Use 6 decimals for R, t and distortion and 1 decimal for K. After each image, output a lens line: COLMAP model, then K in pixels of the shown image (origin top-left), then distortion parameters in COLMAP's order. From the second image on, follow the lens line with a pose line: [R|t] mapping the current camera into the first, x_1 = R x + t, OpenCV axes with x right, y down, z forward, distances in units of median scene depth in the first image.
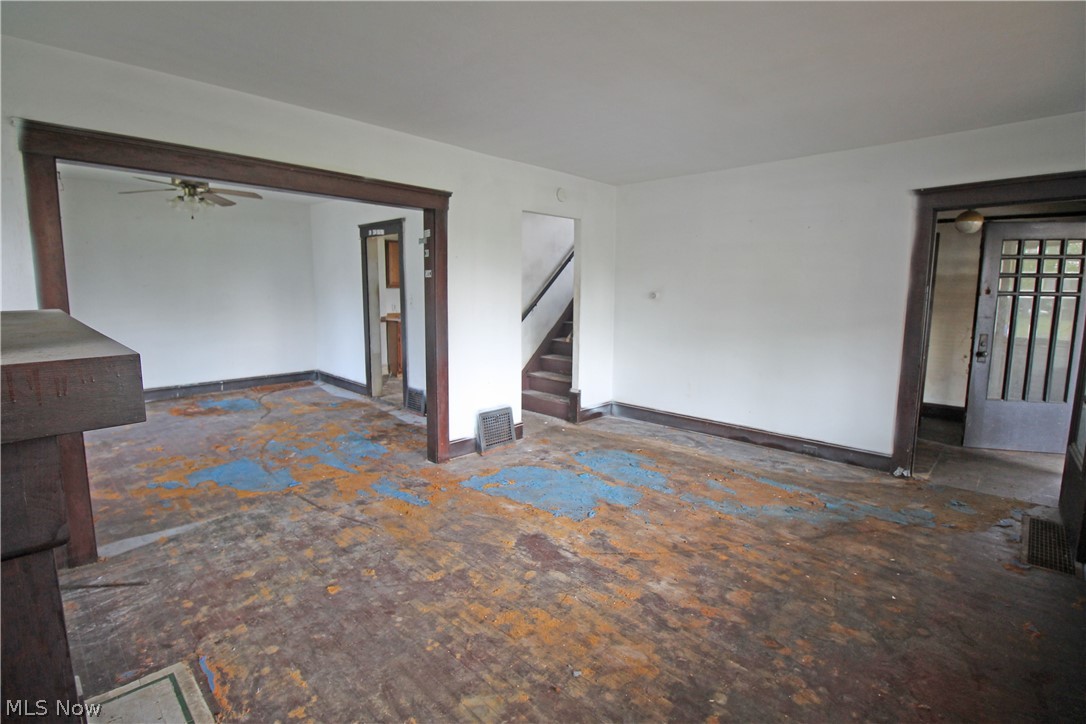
lens RADIAL K [[510.3, 0, 548.1], [0, 510.3, 350.4], [0, 0, 1]] dist [-0.000473, -0.014042]
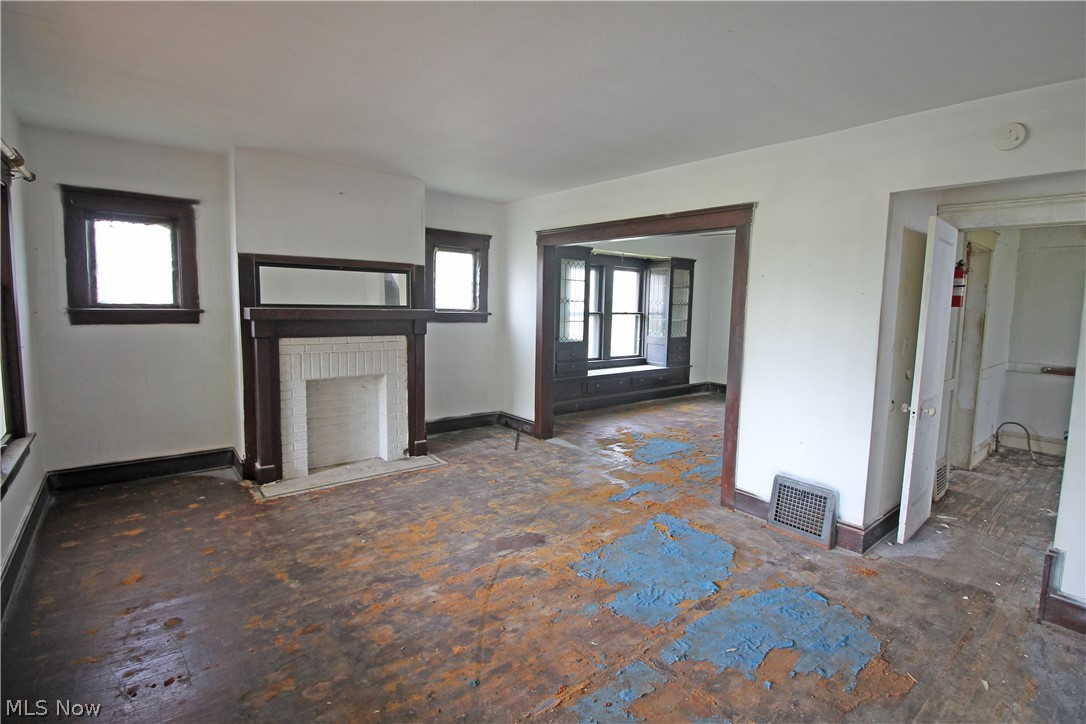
lens RADIAL K [[510.3, 0, 548.1], [0, 510.3, 350.4], [0, 0, 1]] dist [-0.000473, -0.014042]
pose [[-0.124174, 0.082478, -0.988827, 1.070981], [-0.150960, 0.983369, 0.100980, -0.143453], [0.980710, 0.161813, -0.109658, 1.162170]]
